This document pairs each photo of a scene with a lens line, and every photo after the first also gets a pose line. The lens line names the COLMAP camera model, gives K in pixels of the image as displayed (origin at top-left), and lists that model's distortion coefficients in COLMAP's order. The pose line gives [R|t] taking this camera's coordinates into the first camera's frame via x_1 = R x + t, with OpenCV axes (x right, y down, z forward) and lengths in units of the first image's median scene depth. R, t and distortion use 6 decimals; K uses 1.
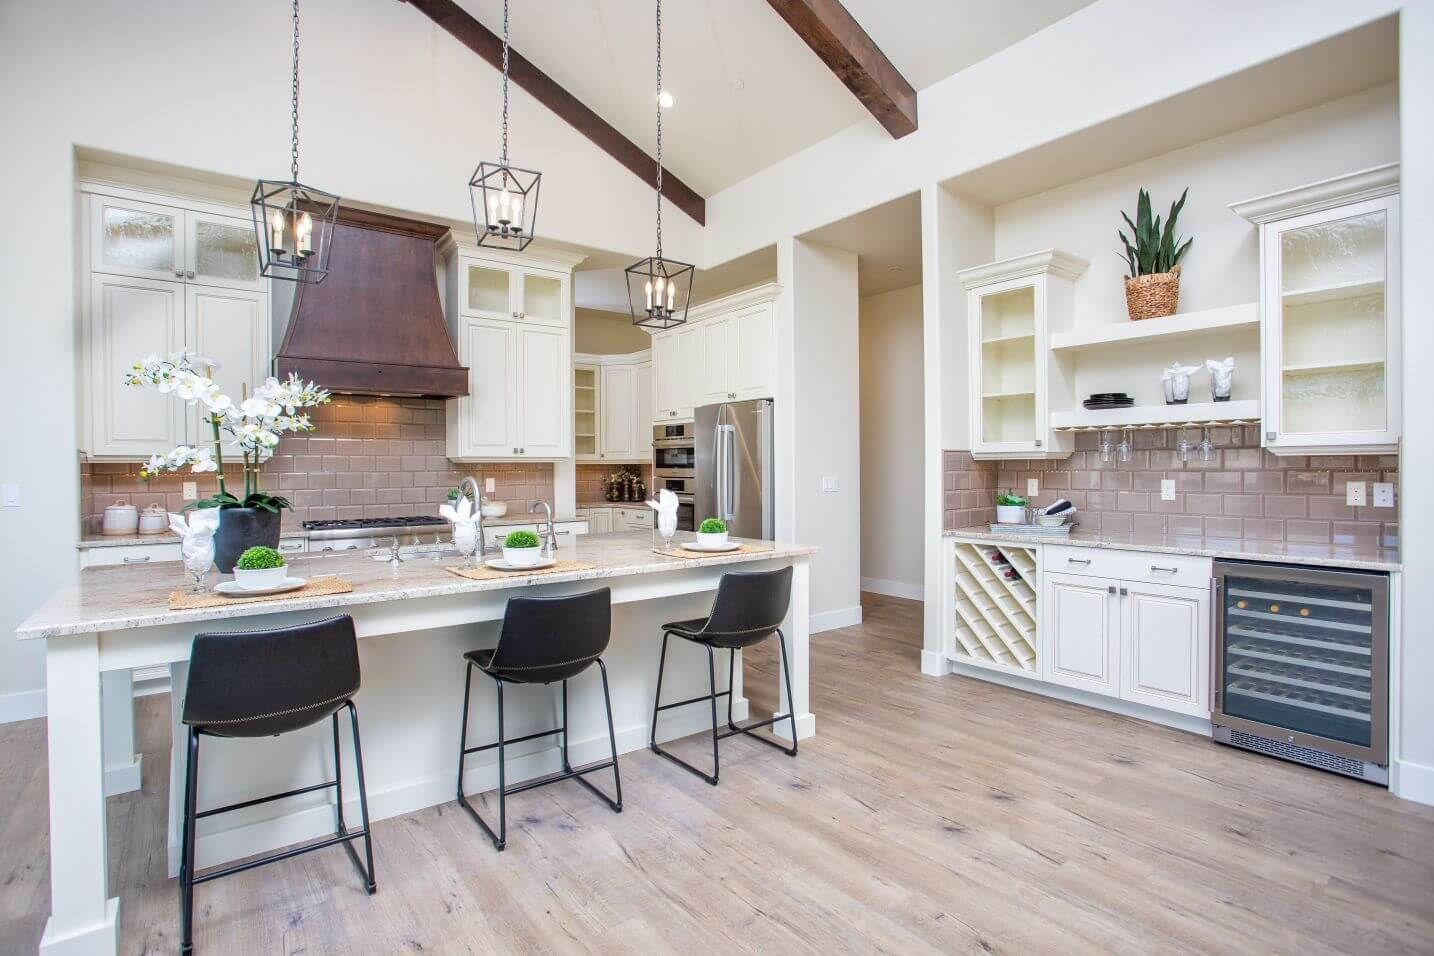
lens RADIAL K [[723.7, 0, 698.8], [0, 723.7, 474.0], [0, 0, 1]] dist [-0.017668, 0.000707]
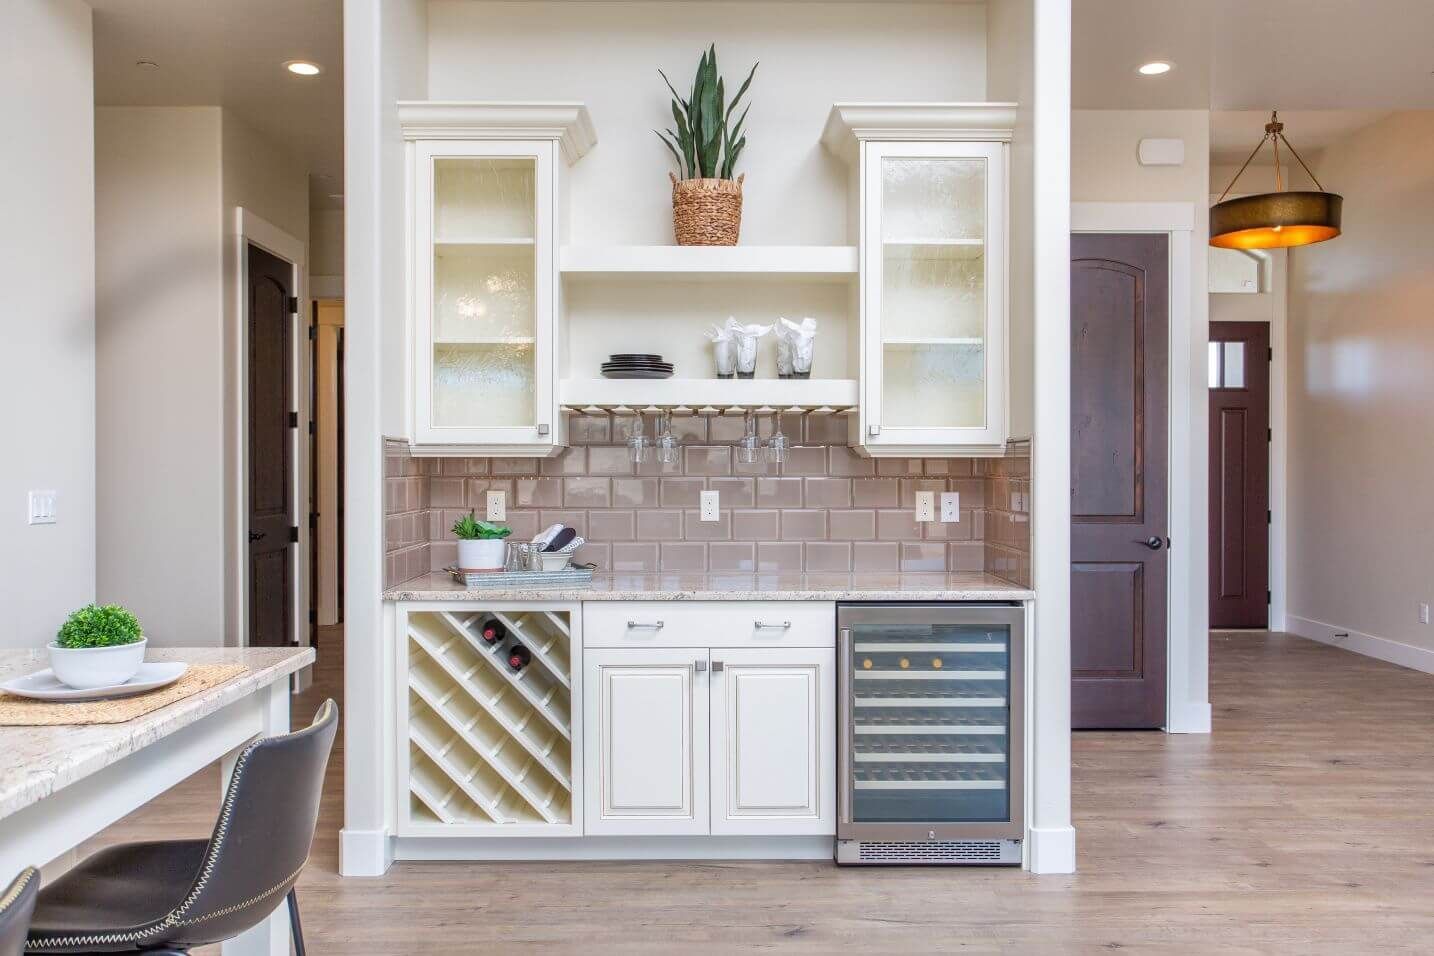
lens RADIAL K [[1189.3, 0, 717.0], [0, 1189.3, 478.0], [0, 0, 1]] dist [-0.014569, -0.002546]
pose [[0.586335, 0.000065, 0.810069, -0.226500], [0.003113, 0.999992, -0.002334, -0.001132], [-0.810063, 0.003890, 0.586331, 0.322585]]
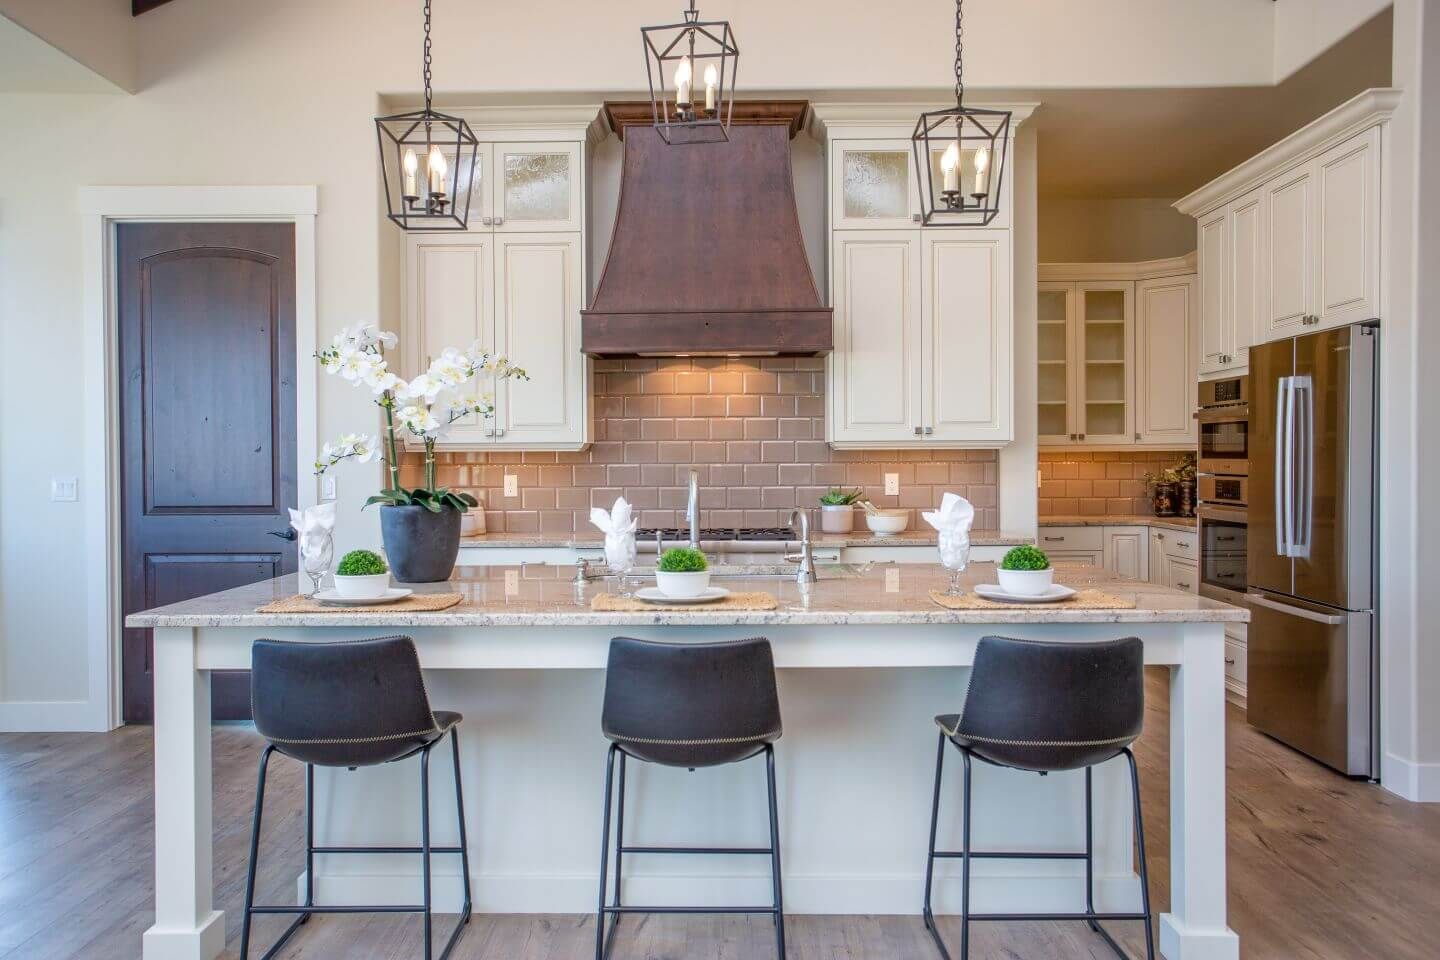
lens RADIAL K [[1194.3, 0, 720.0], [0, 1194.3, 480.0], [0, 0, 1]] dist [-0.014569, -0.002546]
pose [[0.793722, 0.011924, -0.608164, 0.333107], [-0.005527, 0.999908, 0.012392, -0.001263], [0.608256, -0.006475, 0.793715, 0.074884]]
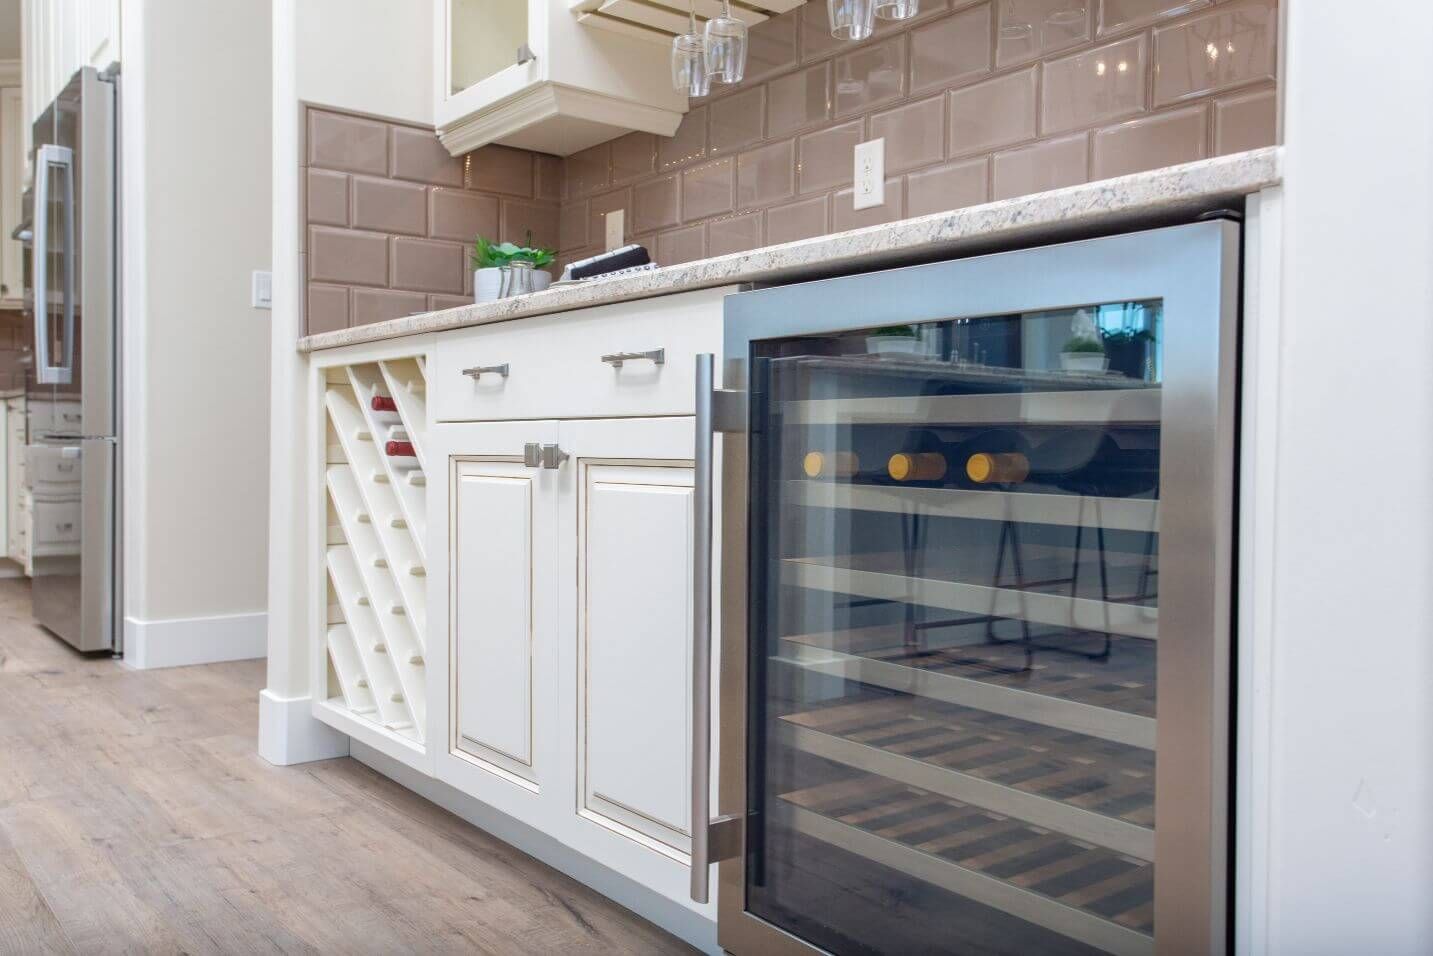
lens RADIAL K [[1188.5, 0, 716.5], [0, 1188.5, 478.0], [0, 0, 1]] dist [-0.014569, -0.002546]
pose [[0.999299, 0.020116, 0.031580, 0.538586], [-0.020562, 0.999693, 0.013842, 0.138349], [-0.031292, -0.014482, 0.999405, 0.457034]]
